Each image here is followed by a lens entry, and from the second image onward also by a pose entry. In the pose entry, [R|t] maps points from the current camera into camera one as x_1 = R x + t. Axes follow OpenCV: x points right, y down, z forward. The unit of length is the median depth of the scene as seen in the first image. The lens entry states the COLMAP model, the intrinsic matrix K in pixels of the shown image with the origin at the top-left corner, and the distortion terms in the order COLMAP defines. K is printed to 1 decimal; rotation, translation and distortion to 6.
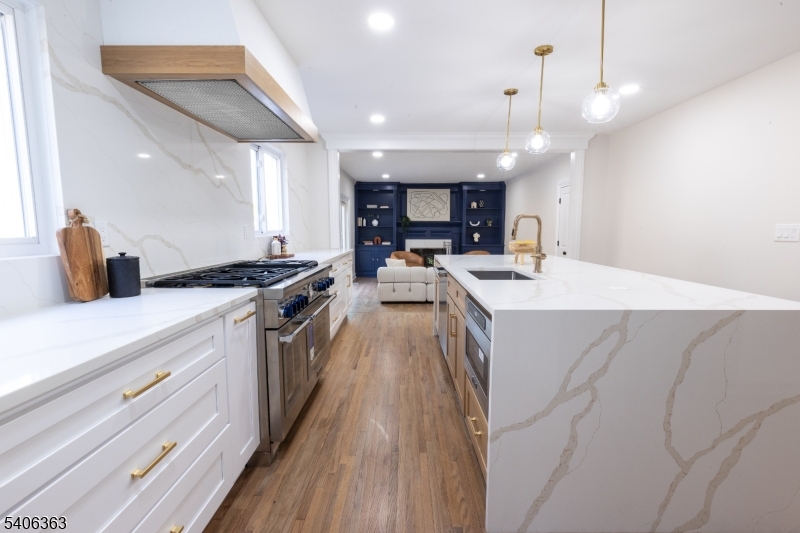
lens RADIAL K [[374.7, 0, 400.0], [0, 374.7, 266.5], [0, 0, 1]] dist [-0.003364, -0.000573]
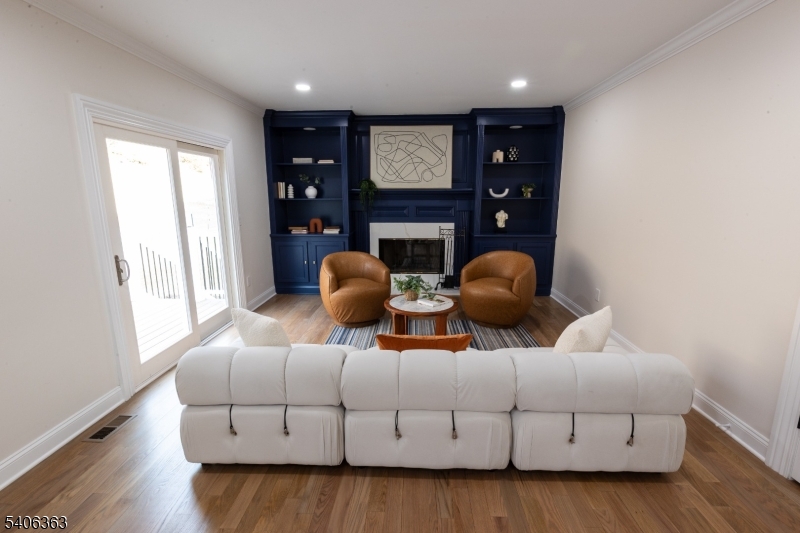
lens RADIAL K [[361.2, 0, 402.4], [0, 361.2, 266.9], [0, 0, 1]] dist [-0.002870, 0.000197]
pose [[0.999315, 0.002403, -0.036925, 0.083662], [0.001119, 0.995472, 0.095050, -0.059472], [0.036987, -0.095026, 0.994787, 0.482882]]
